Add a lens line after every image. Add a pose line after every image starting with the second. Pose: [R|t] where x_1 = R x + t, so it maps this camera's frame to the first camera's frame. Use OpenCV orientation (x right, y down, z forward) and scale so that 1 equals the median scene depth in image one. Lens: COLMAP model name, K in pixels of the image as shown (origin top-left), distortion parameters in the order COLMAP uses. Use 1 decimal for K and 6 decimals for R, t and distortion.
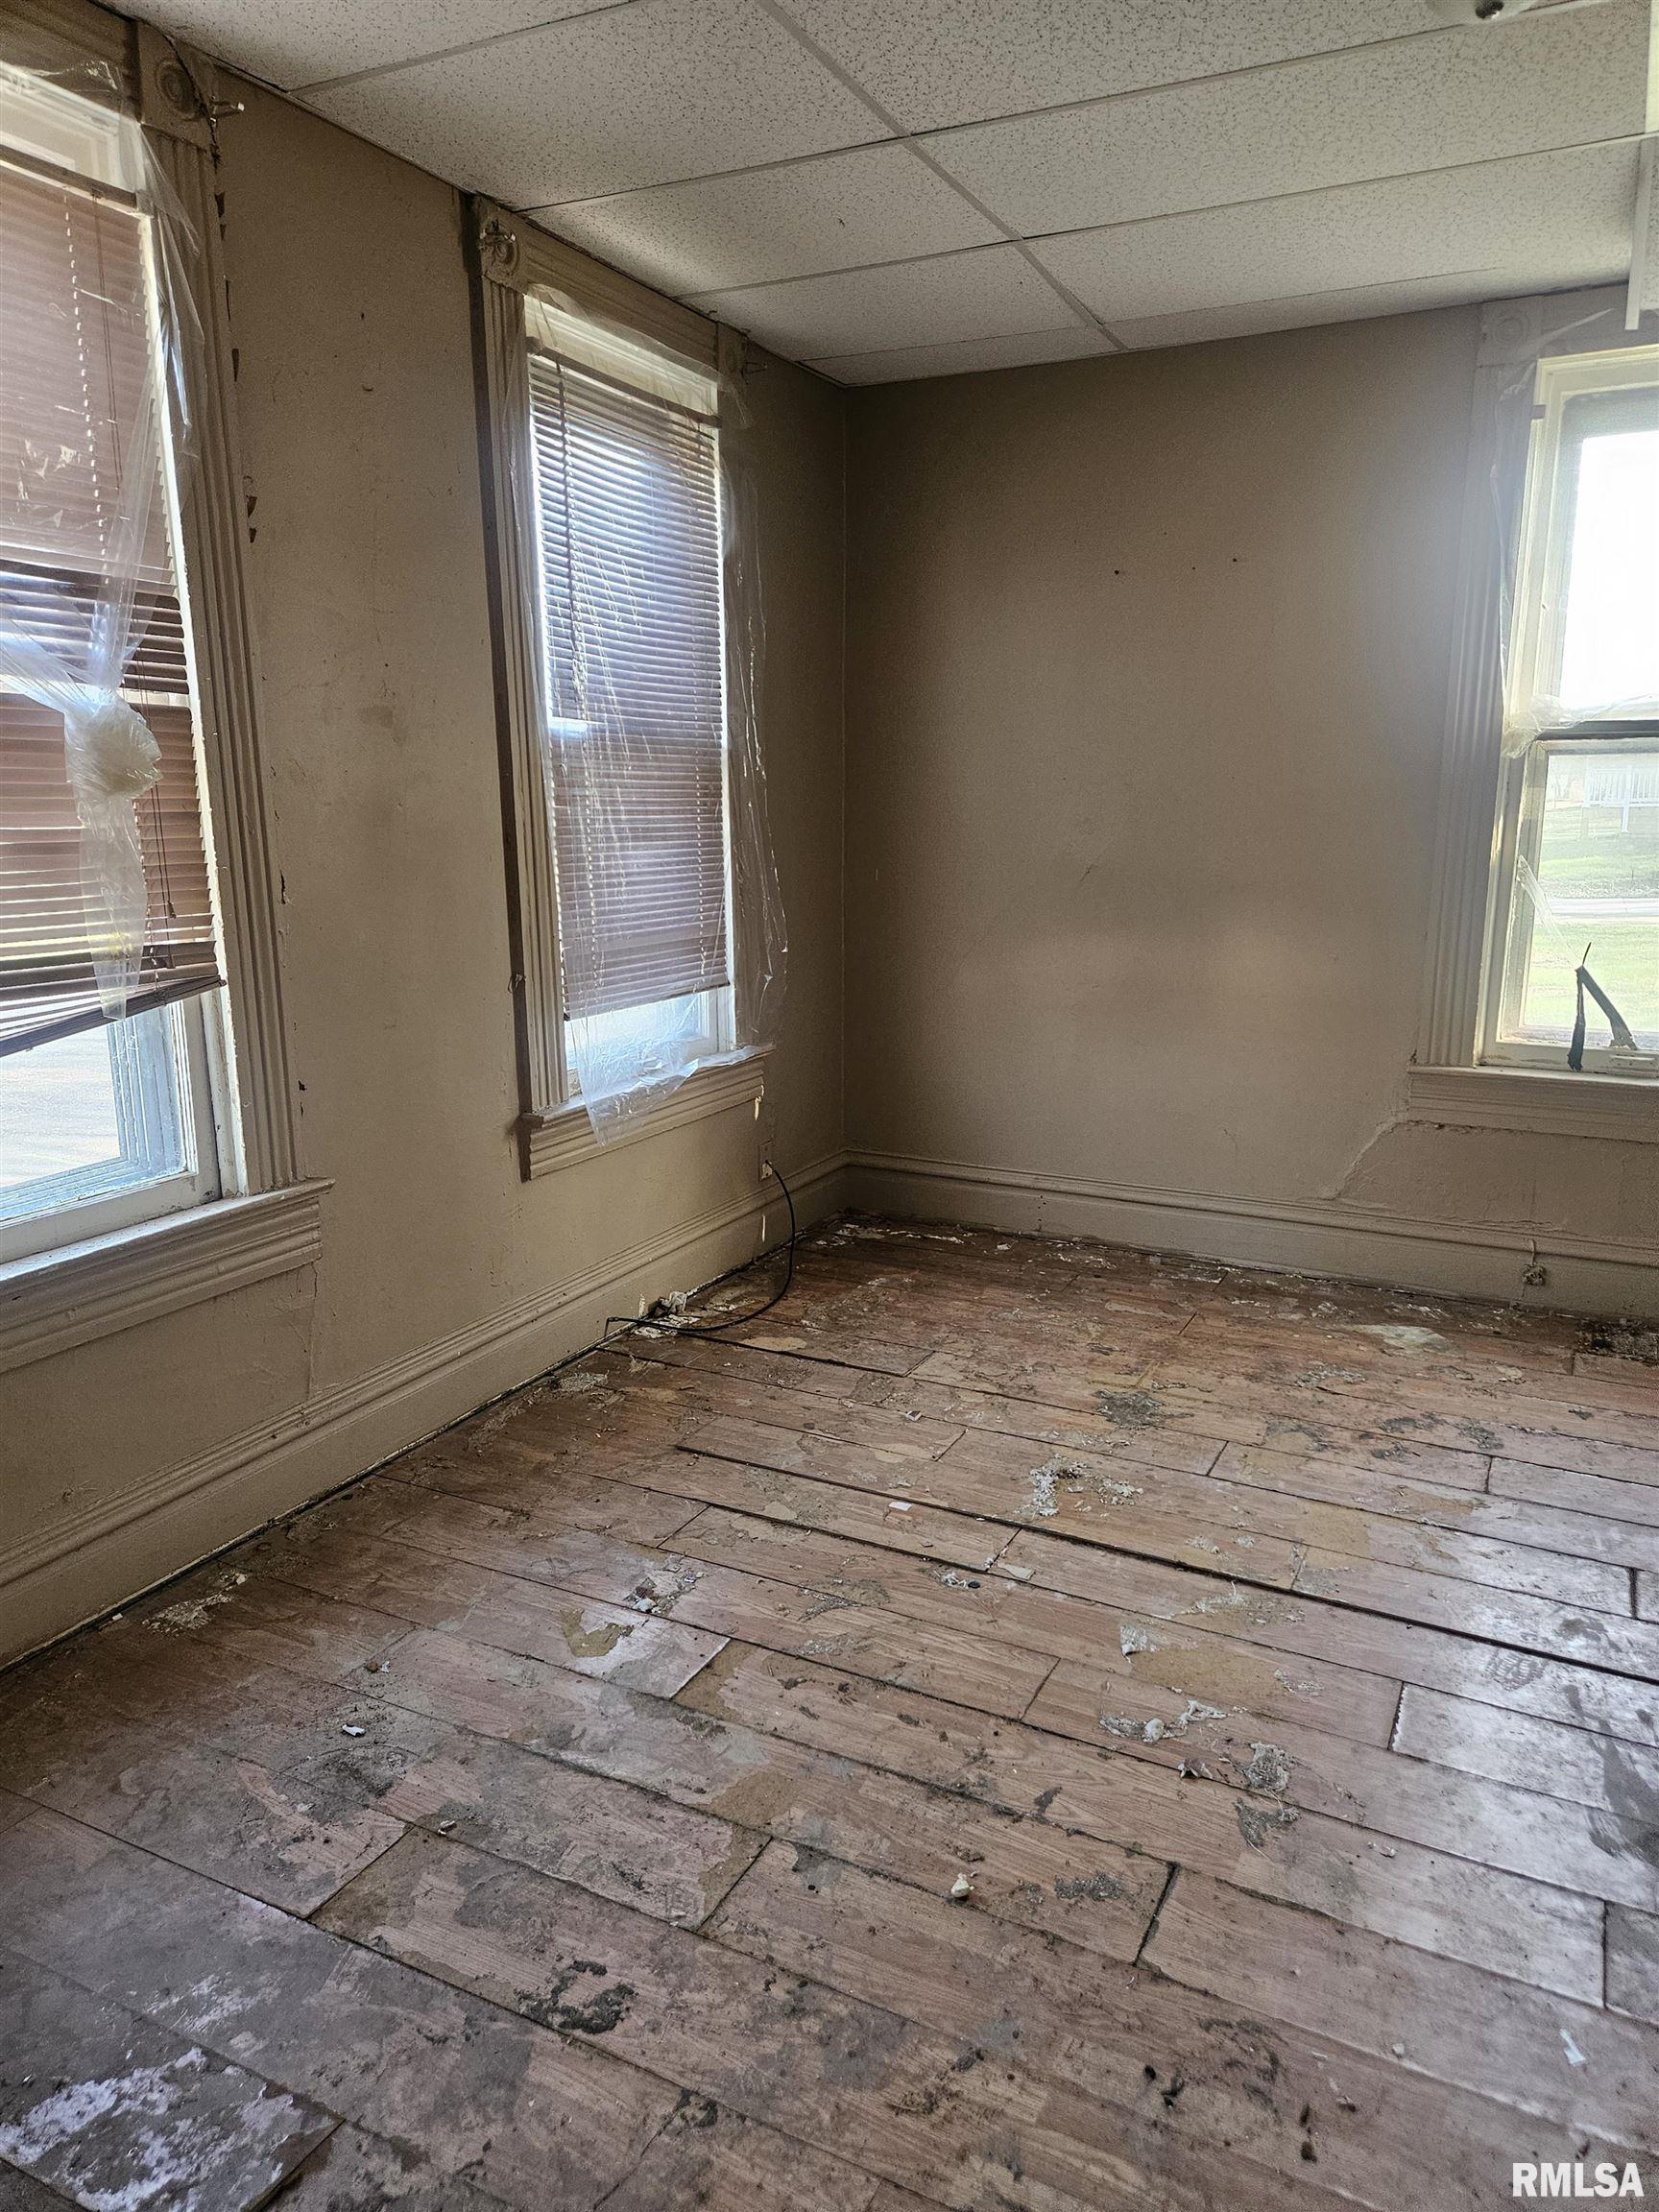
lens RADIAL K [[1471.3, 0, 823.3], [0, 1471.3, 1098.4], [0, 0, 1]] dist [0.052440, -0.044982]
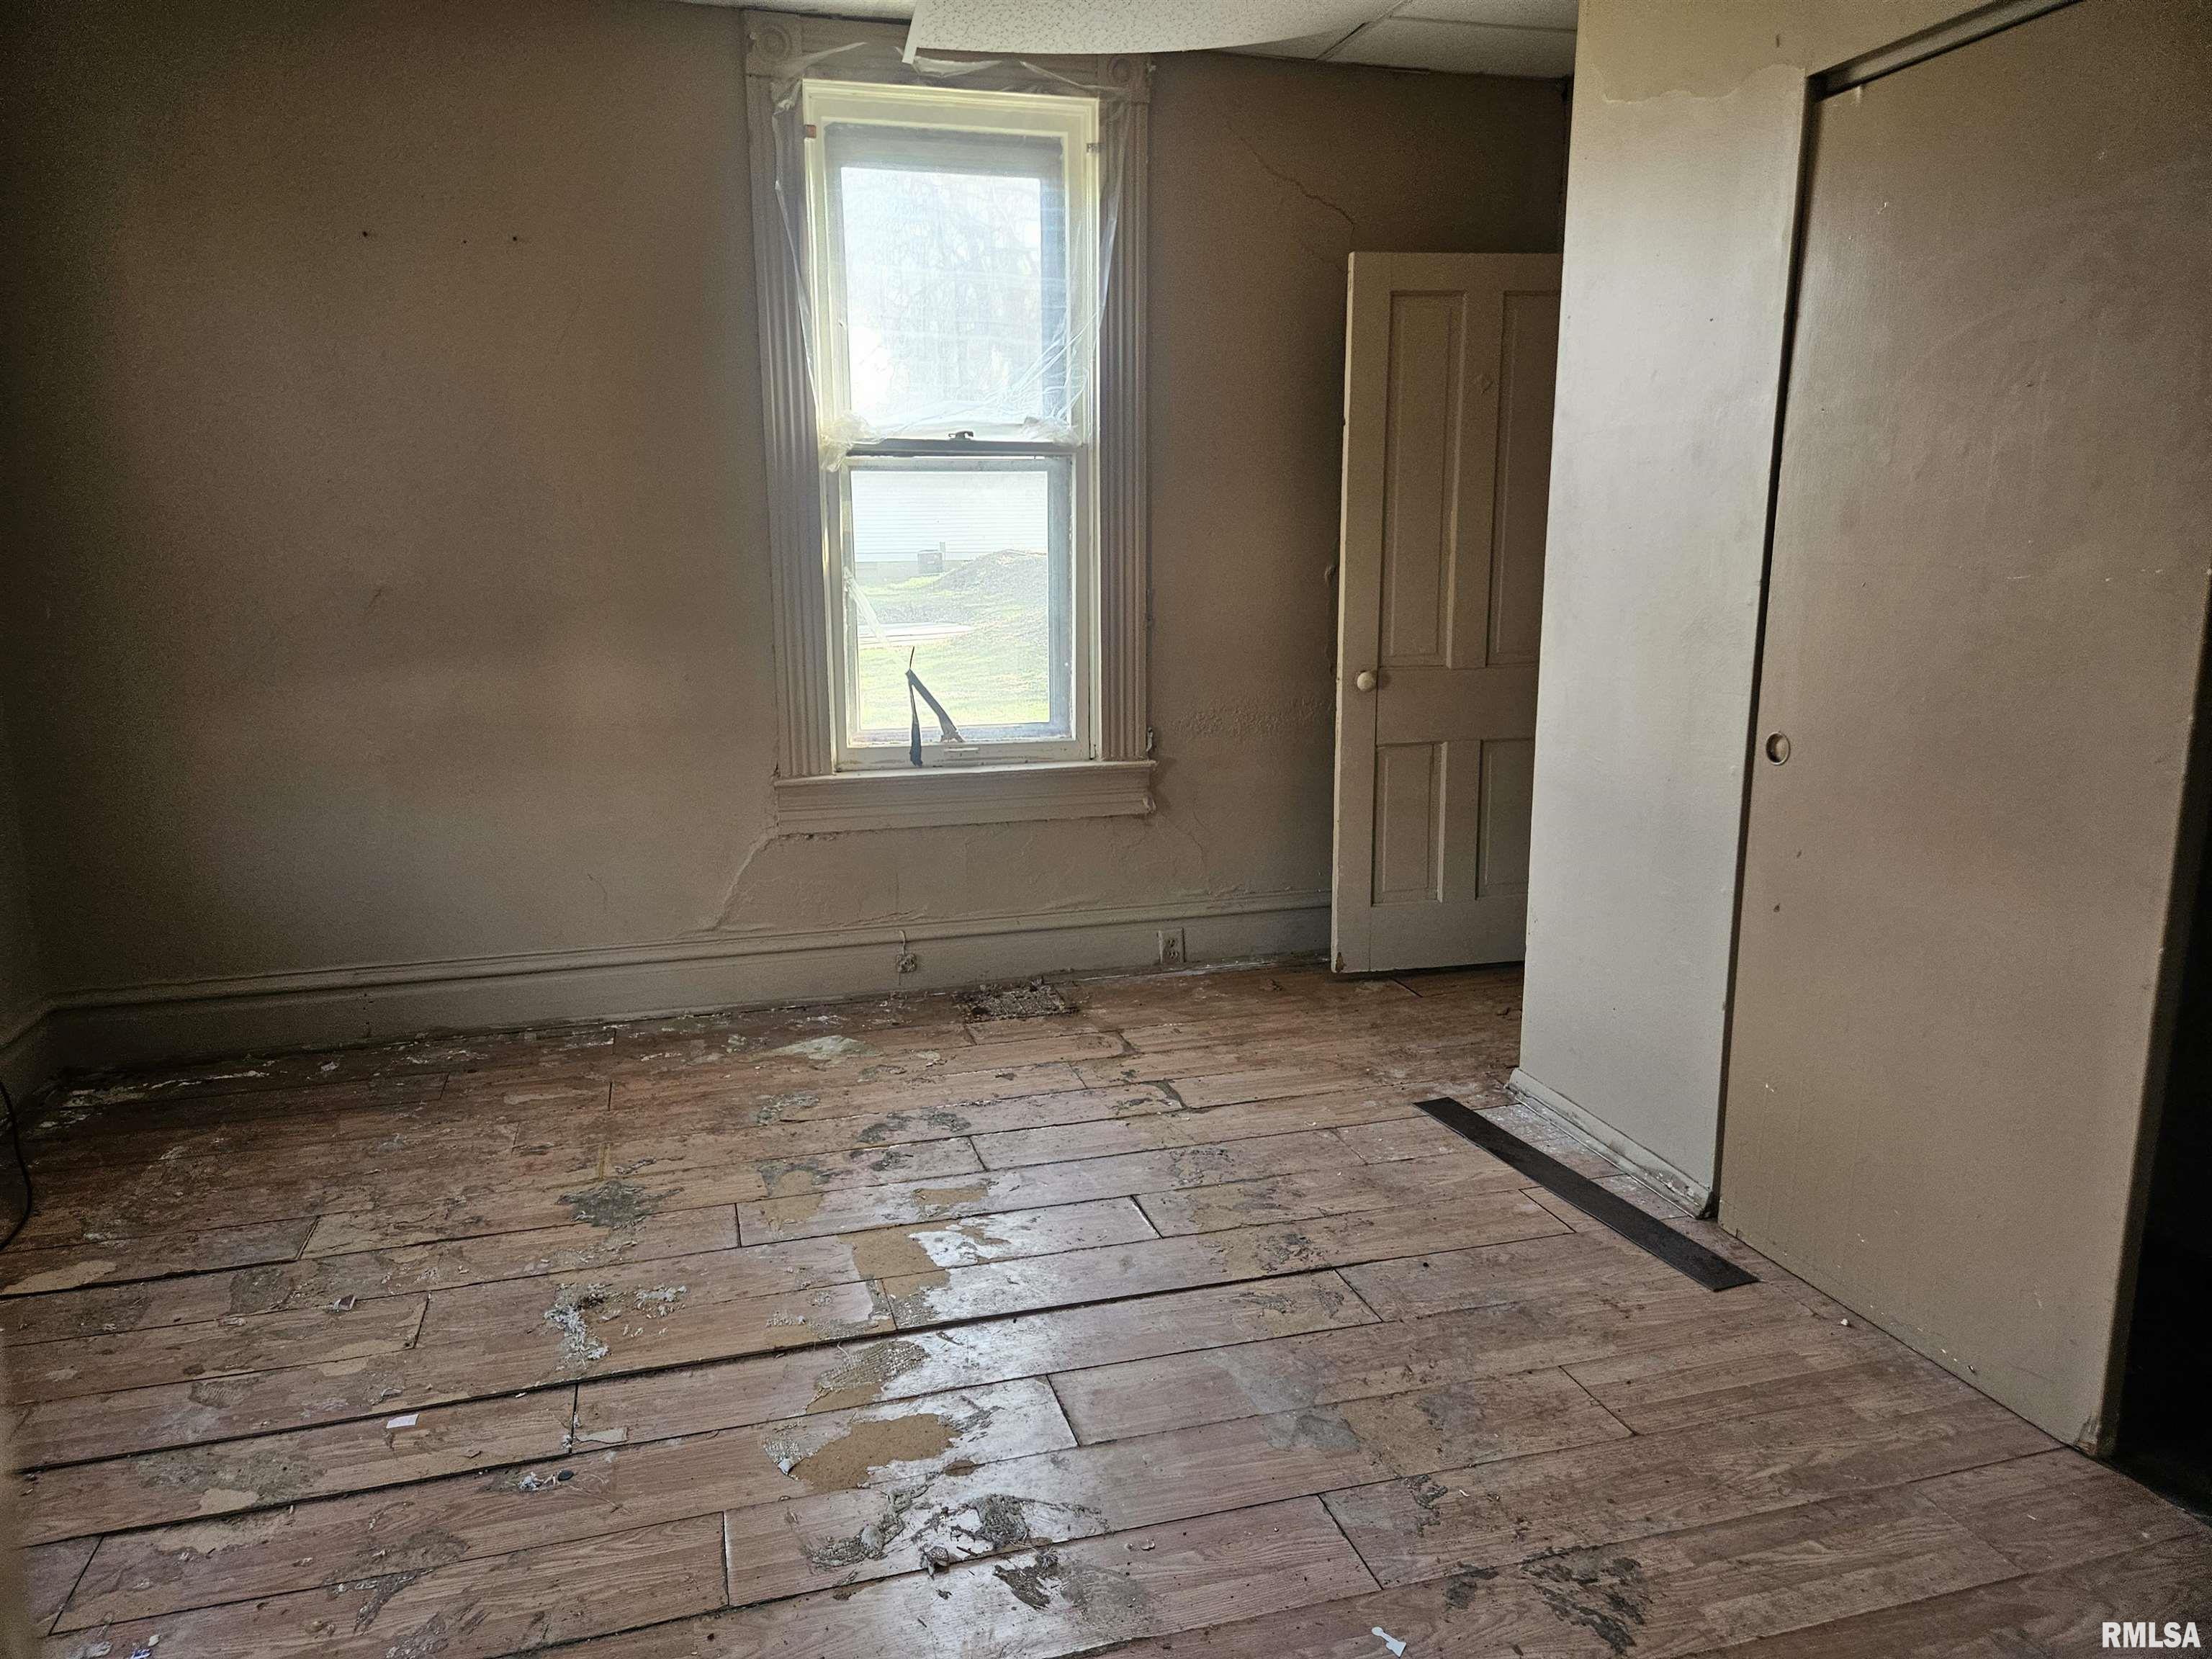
lens RADIAL K [[1471.3, 0, 1116.6], [0, 1471.3, 824.5], [0, 0, 1]] dist [0.052440, -0.044982]
pose [[0.726698, -0.138864, 0.672776, -0.118719], [0.144835, 0.988313, 0.047548, -0.007479], [-0.671515, 0.062889, 0.738317, 0.132416]]
